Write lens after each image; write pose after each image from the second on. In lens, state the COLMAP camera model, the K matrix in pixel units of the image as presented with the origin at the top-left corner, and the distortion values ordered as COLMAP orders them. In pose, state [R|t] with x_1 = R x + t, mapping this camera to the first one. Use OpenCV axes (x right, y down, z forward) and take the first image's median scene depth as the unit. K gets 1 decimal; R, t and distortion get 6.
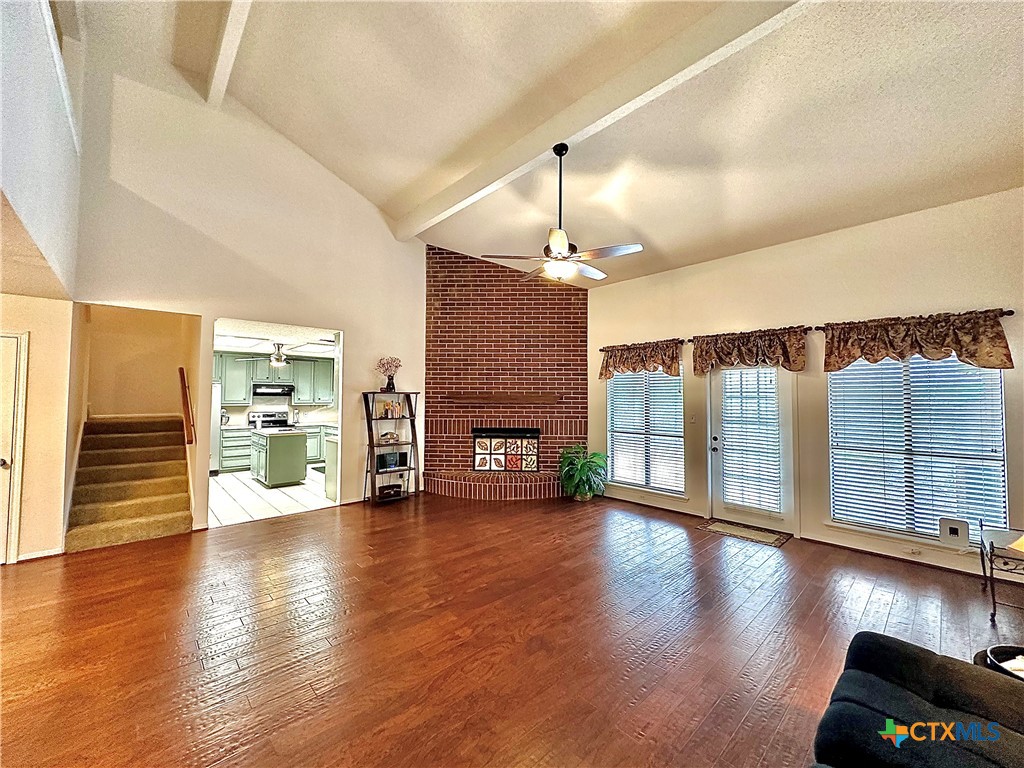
lens RADIAL K [[406.8, 0, 512.0], [0, 406.8, 384.0], [0, 0, 1]] dist [-0.001749, 0.000126]
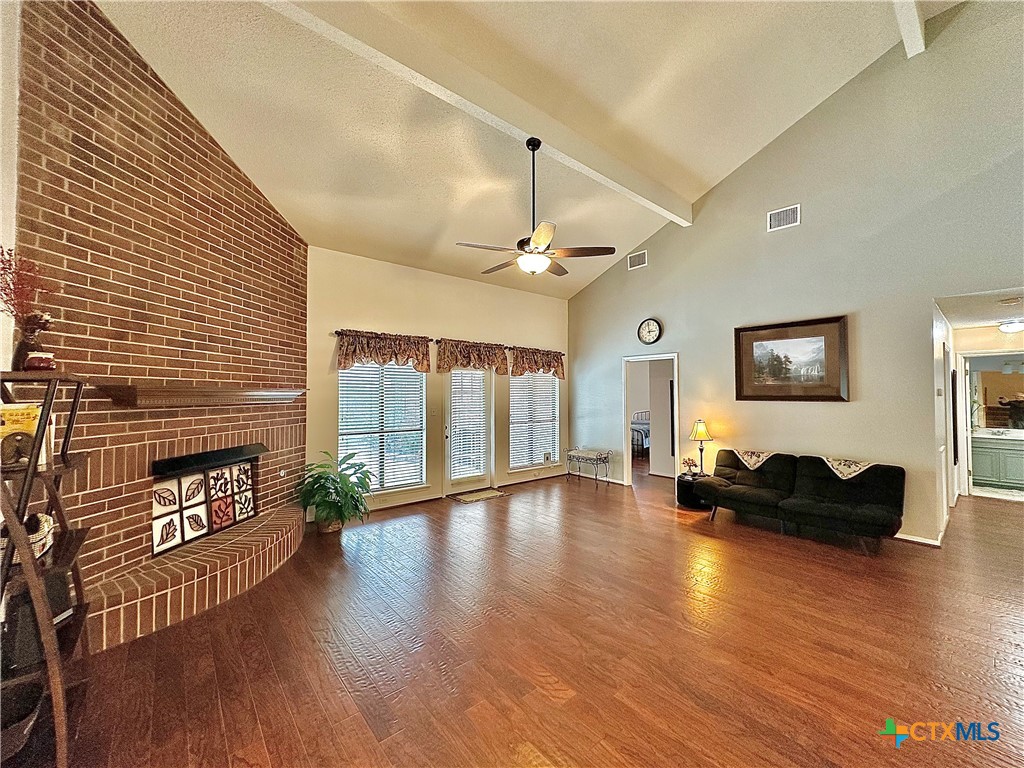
lens RADIAL K [[406.8, 0, 512.0], [0, 406.8, 384.0], [0, 0, 1]] dist [-0.001749, 0.000126]
pose [[0.050401, 0.020055, 0.998528, -0.522267], [-0.031523, 0.999332, -0.018480, 0.019270], [-0.998231, -0.030545, 0.050999, 0.592107]]
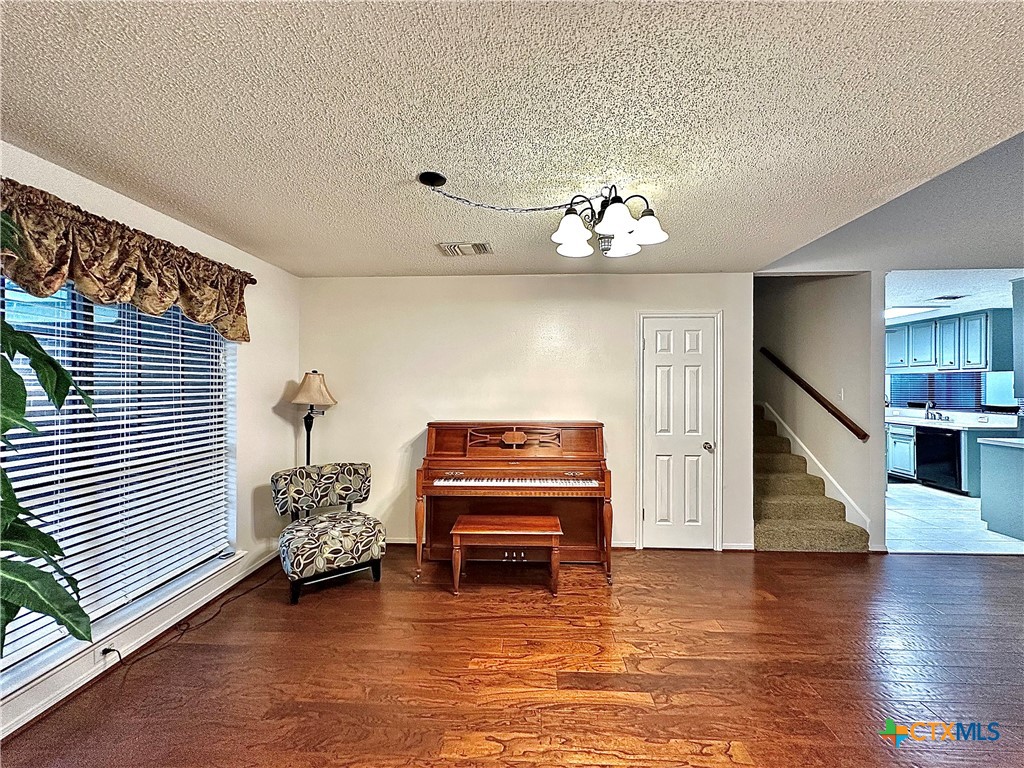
lens RADIAL K [[406.8, 0, 512.0], [0, 406.8, 384.0], [0, 0, 1]] dist [-0.001749, 0.000126]
pose [[0.698667, -0.008518, -0.715396, -0.492641], [0.027469, 0.999511, 0.014926, 0.009345], [0.714919, -0.030080, 0.698560, -0.009896]]
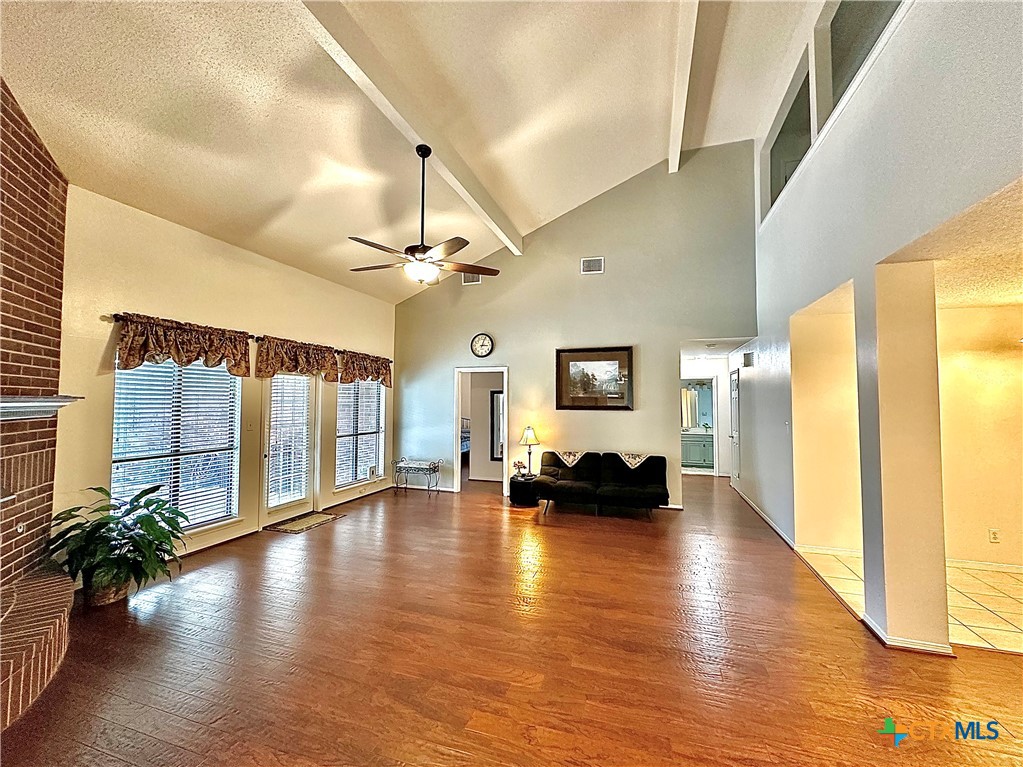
lens RADIAL K [[421.8, 0, 511.5], [0, 421.8, 383.5], [0, 0, 1]] dist [-0.001248, -0.000017]
pose [[-0.483475, 0.030669, 0.874821, -0.515495], [-0.035238, 0.997894, -0.054458, 0.019245], [-0.874649, -0.057156, -0.481376, 0.765635]]
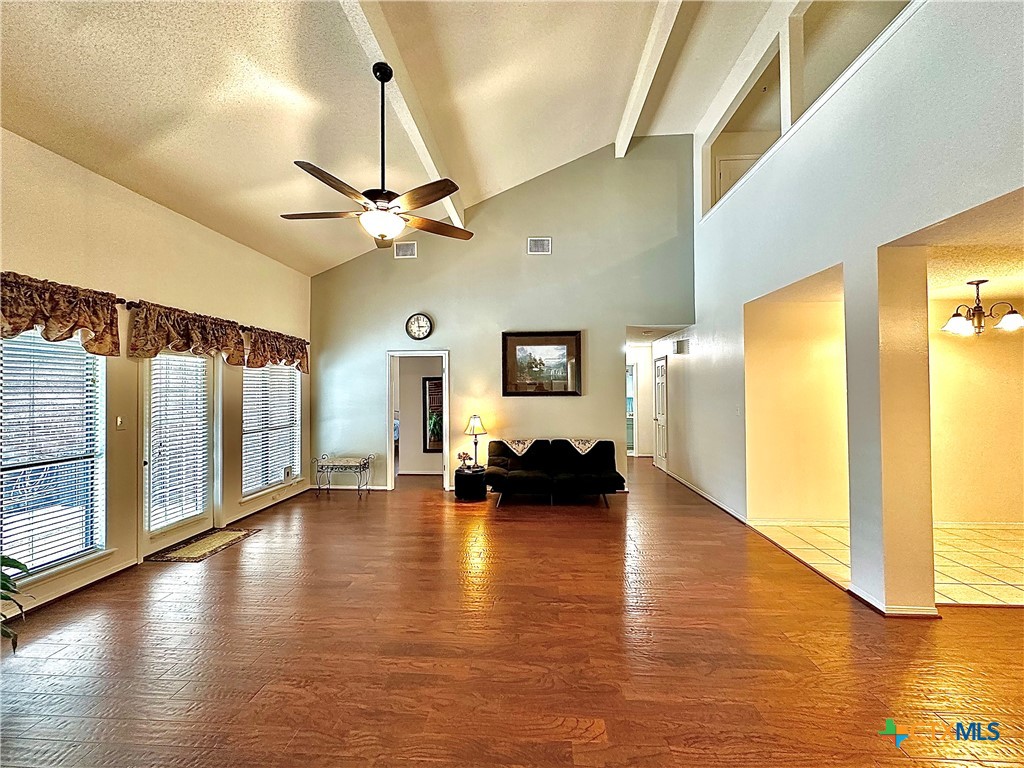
lens RADIAL K [[406.8, 0, 512.0], [0, 406.8, 384.0], [0, 0, 1]] dist [-0.001749, 0.000126]
pose [[-0.687154, 0.010959, 0.726429, -0.368157], [-0.020484, 0.999196, -0.034451, 0.026189], [-0.726223, -0.038553, -0.686377, 0.801848]]
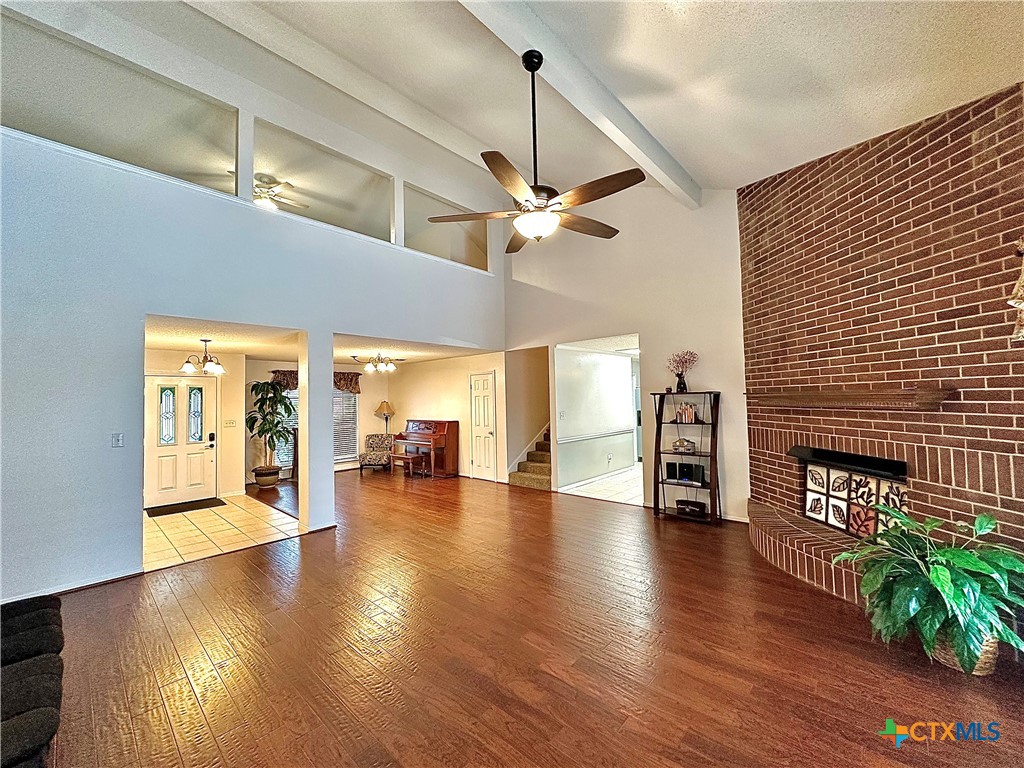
lens RADIAL K [[406.8, 0, 512.0], [0, 406.8, 384.0], [0, 0, 1]] dist [-0.001749, 0.000126]
pose [[0.080733, -0.041797, -0.995859, 0.488847], [0.056080, 0.997728, -0.037329, 0.013212], [0.995157, -0.052835, 0.082893, 0.525355]]
